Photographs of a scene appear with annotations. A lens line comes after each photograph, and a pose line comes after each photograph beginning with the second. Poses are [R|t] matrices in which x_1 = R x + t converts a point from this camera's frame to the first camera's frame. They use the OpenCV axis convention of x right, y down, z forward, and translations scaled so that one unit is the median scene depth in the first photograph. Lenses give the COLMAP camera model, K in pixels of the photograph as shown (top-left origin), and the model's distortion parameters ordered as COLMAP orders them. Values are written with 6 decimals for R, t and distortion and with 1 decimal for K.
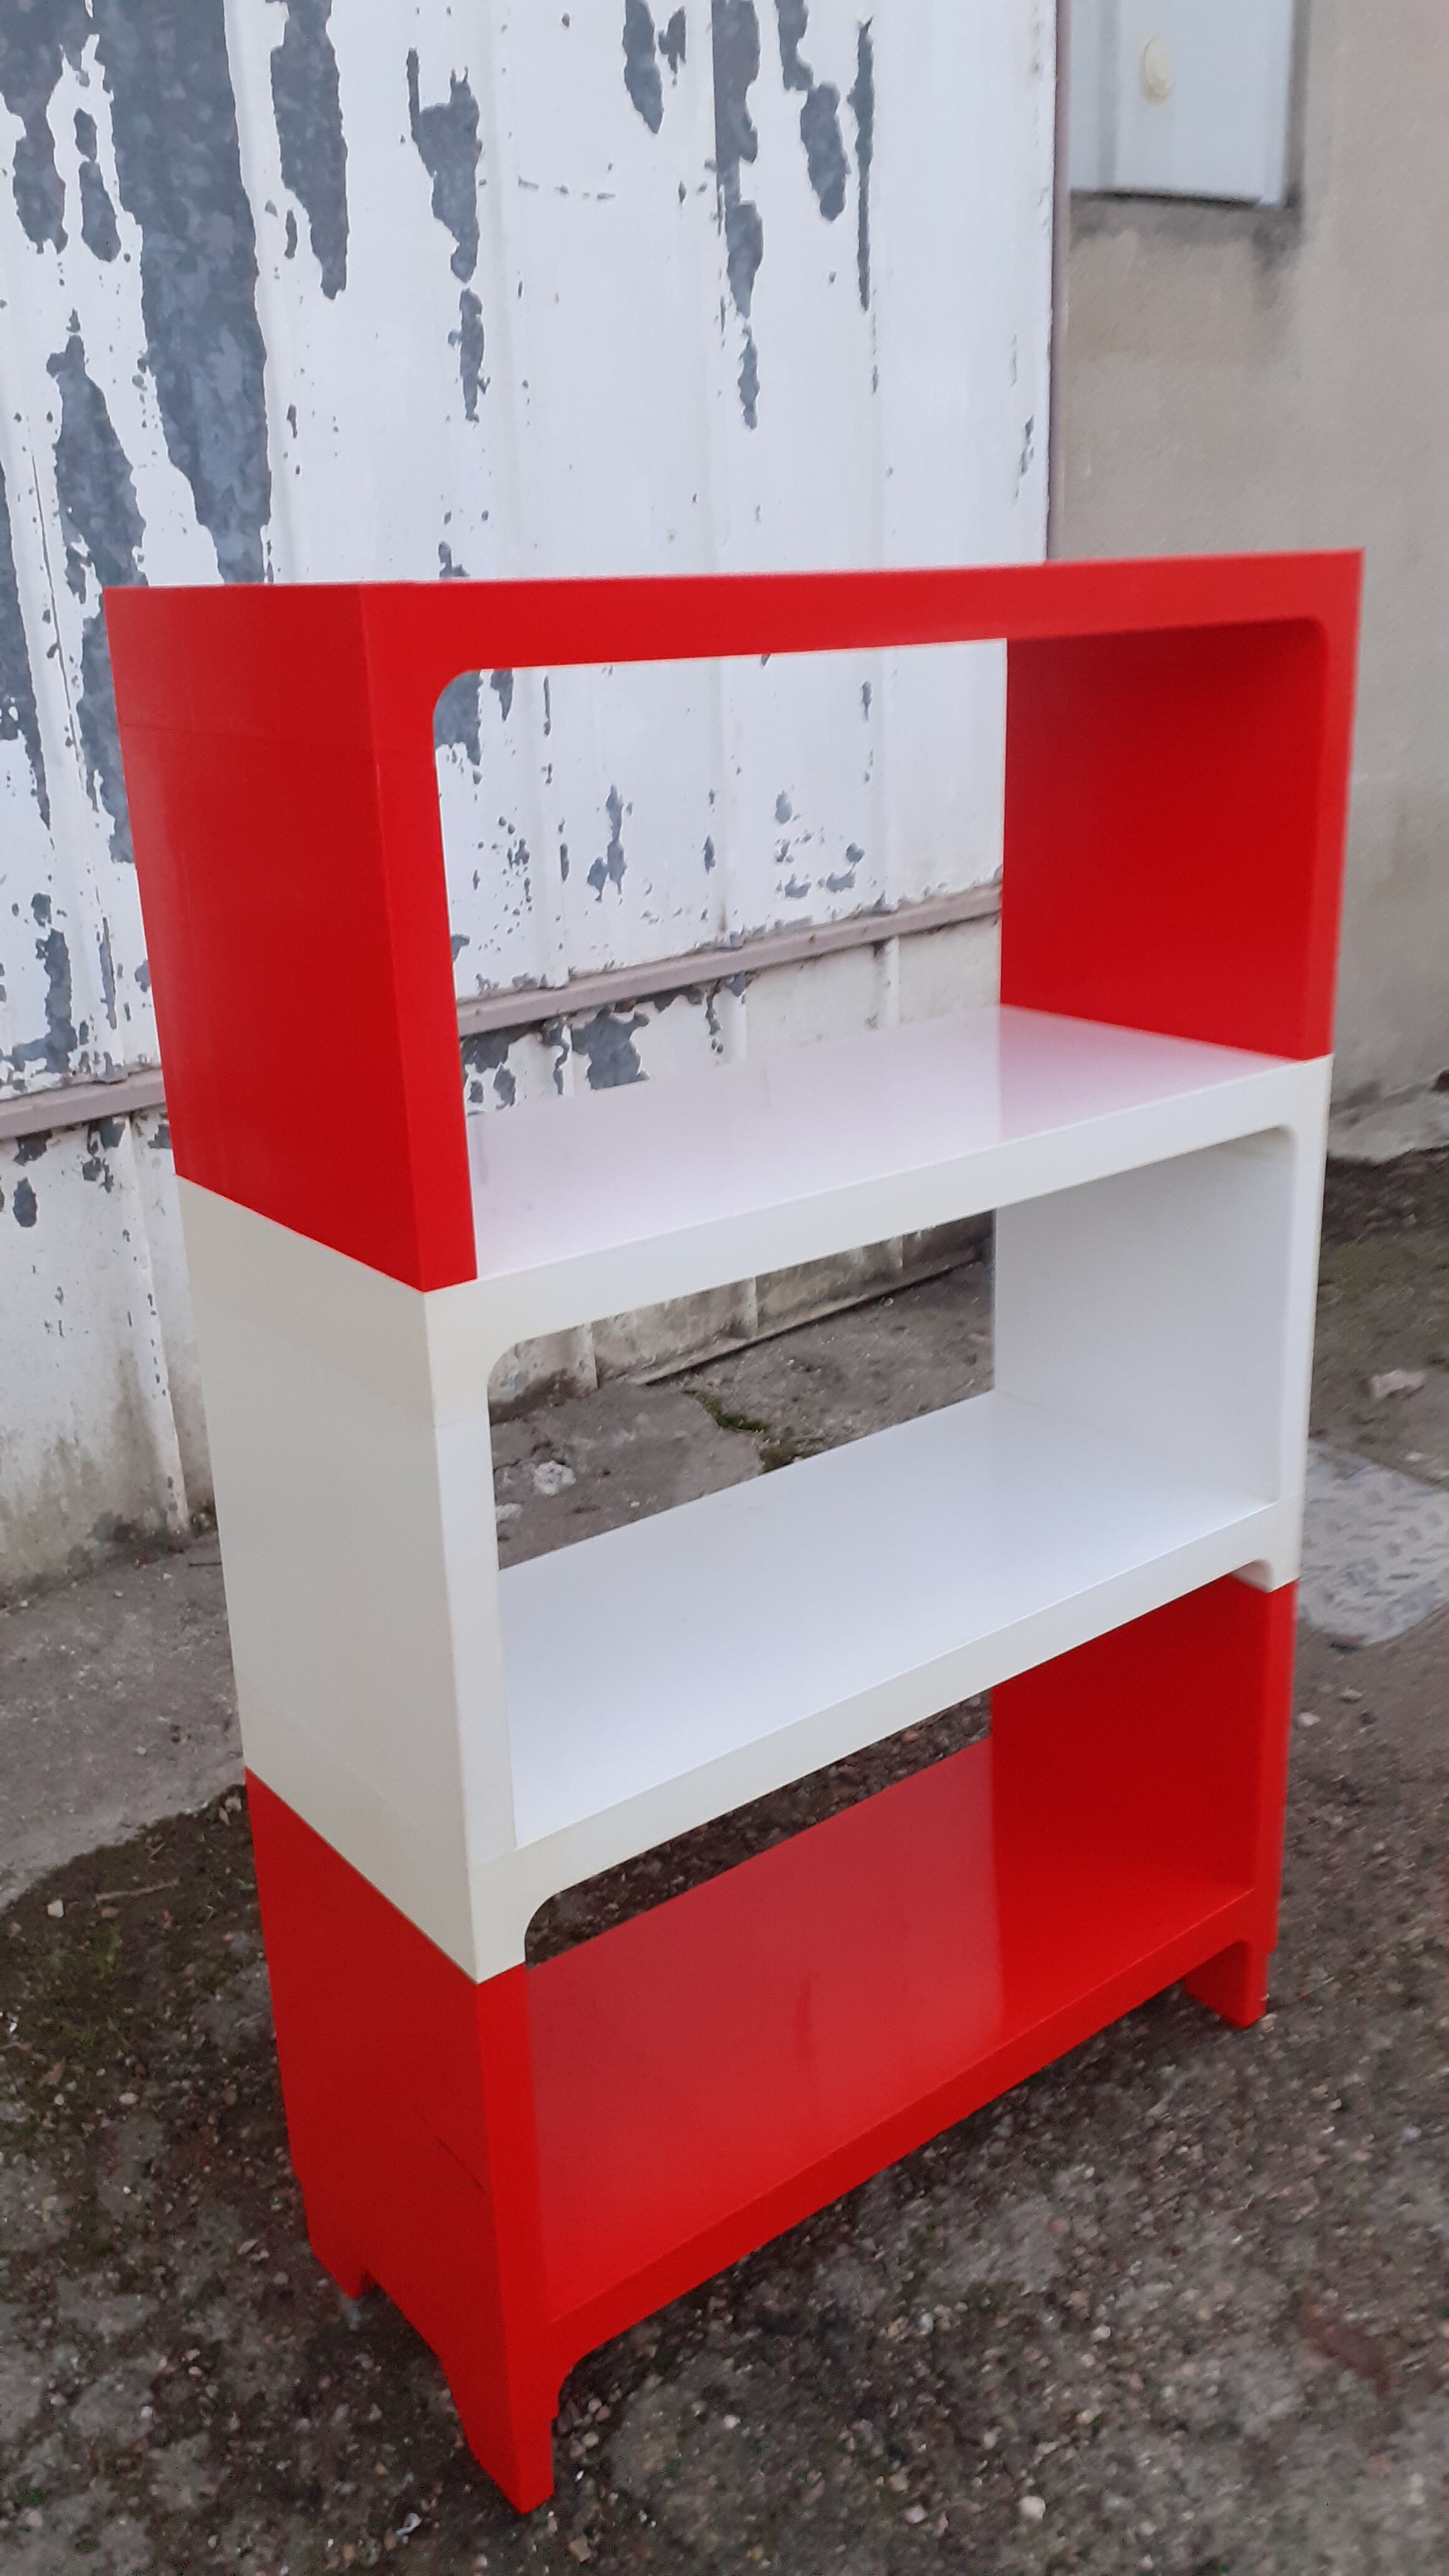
lens RADIAL K [[2039.4, 0, 726.1], [0, 2039.4, 1302.1], [0, 0, 1]] dist [0.024527, -0.013341]
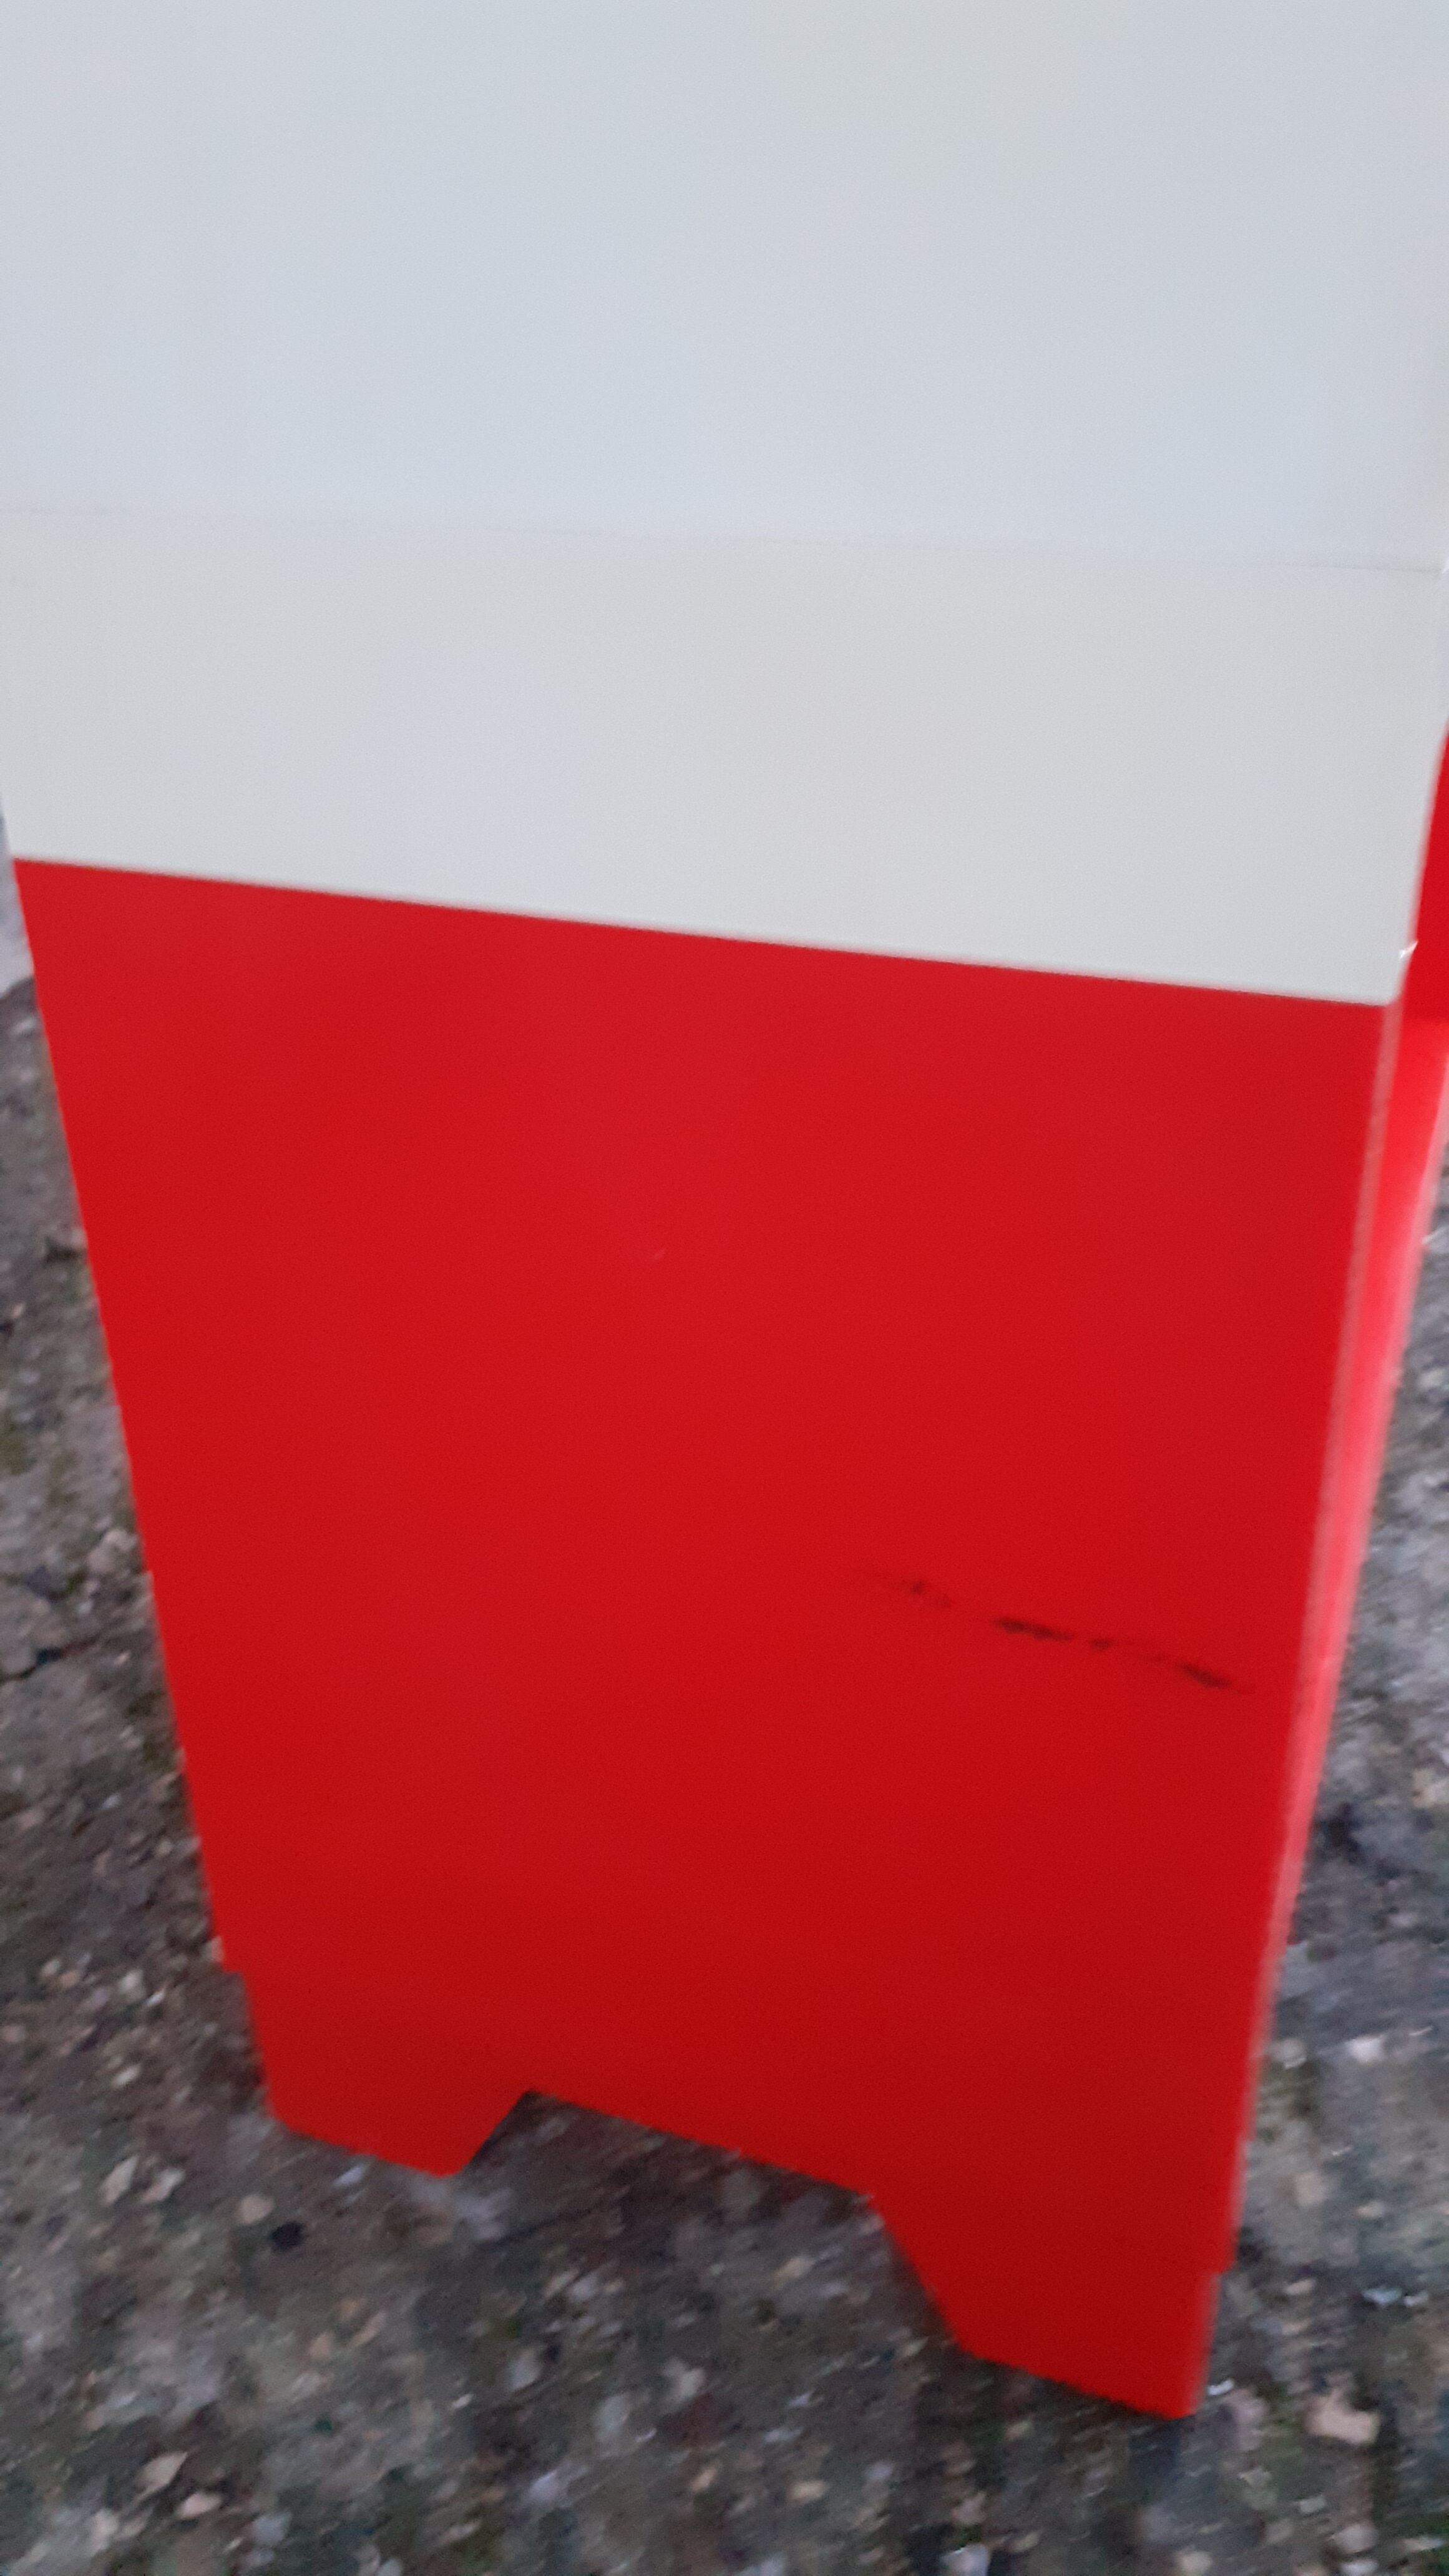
lens RADIAL K [[2040.9, 0, 724.5], [0, 2040.9, 1288.0], [0, 0, 1]] dist [-0.008799, 0.003780]
pose [[0.856981, -0.220130, 0.465968, -0.276142], [0.155687, 0.972521, 0.173103, 0.229191], [-0.491268, -0.075801, 0.867704, 0.586913]]
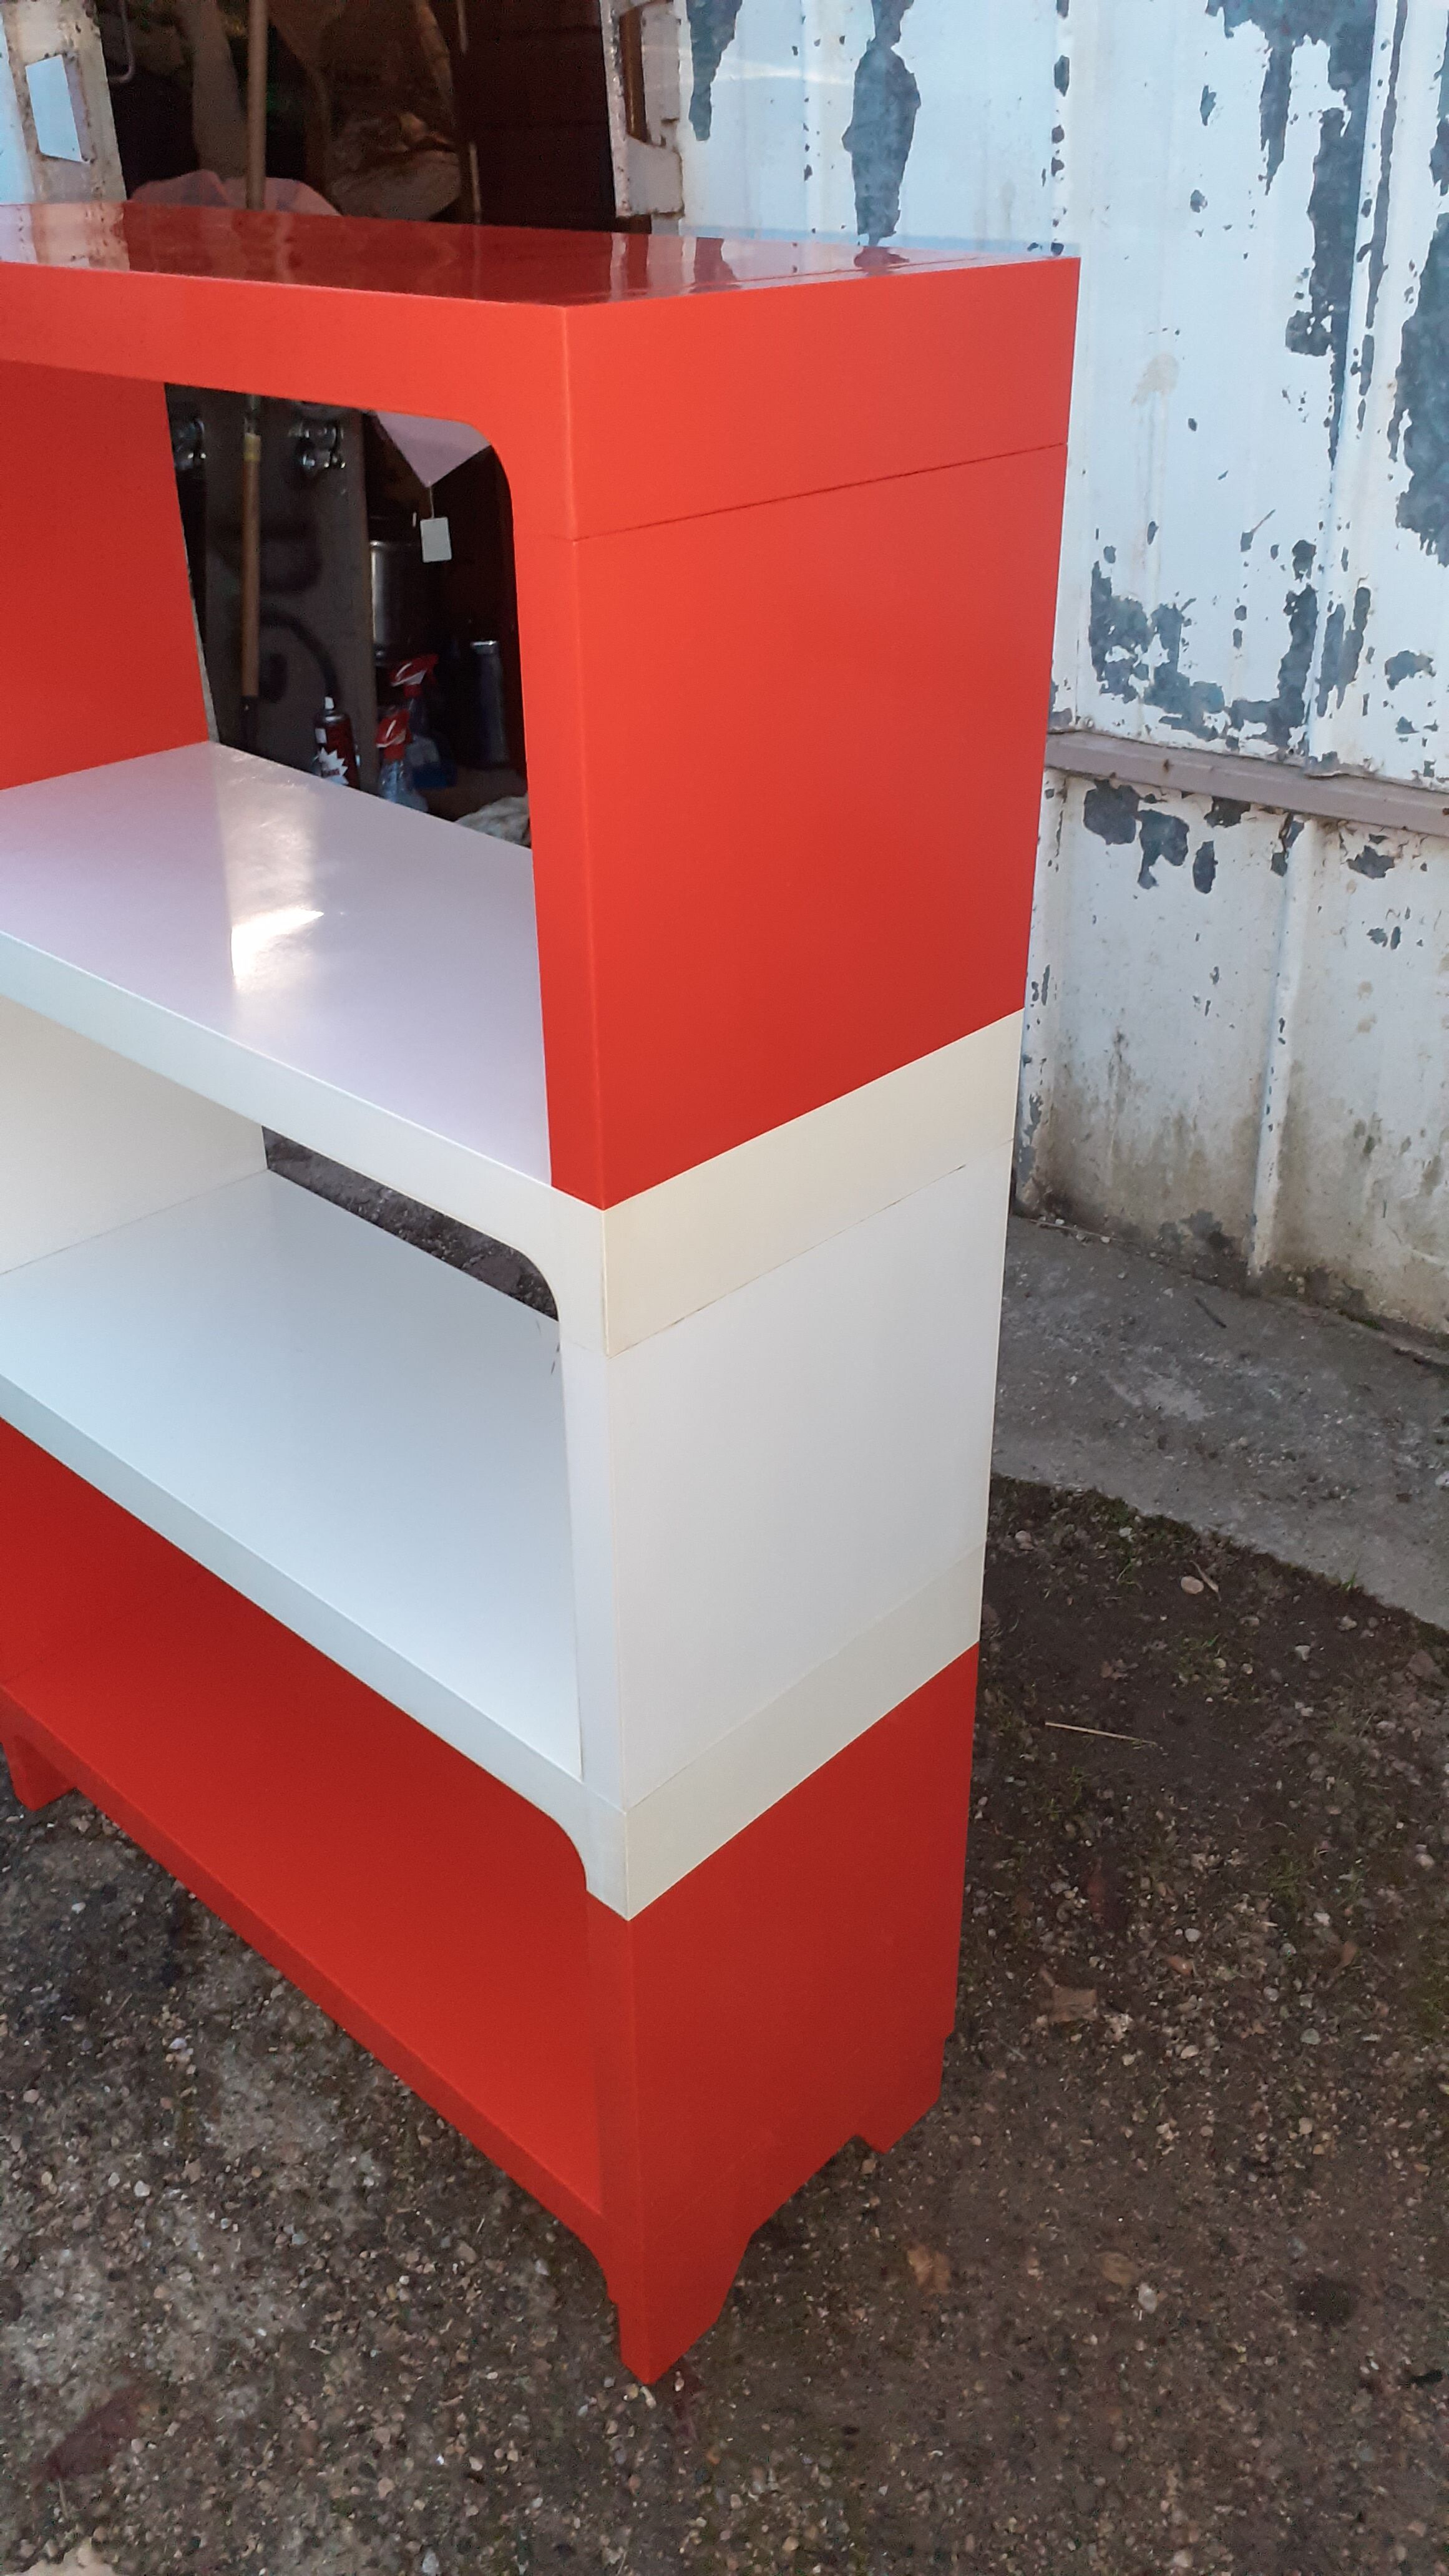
lens RADIAL K [[2040.9, 0, 724.5], [0, 2040.9, 1288.0], [0, 0, 1]] dist [-0.008799, 0.003780]
pose [[0.153524, 0.514708, -0.843508, 0.748936], [-0.338777, 0.829309, 0.444384, -0.334812], [0.928257, 0.217538, 0.301690, 0.807707]]
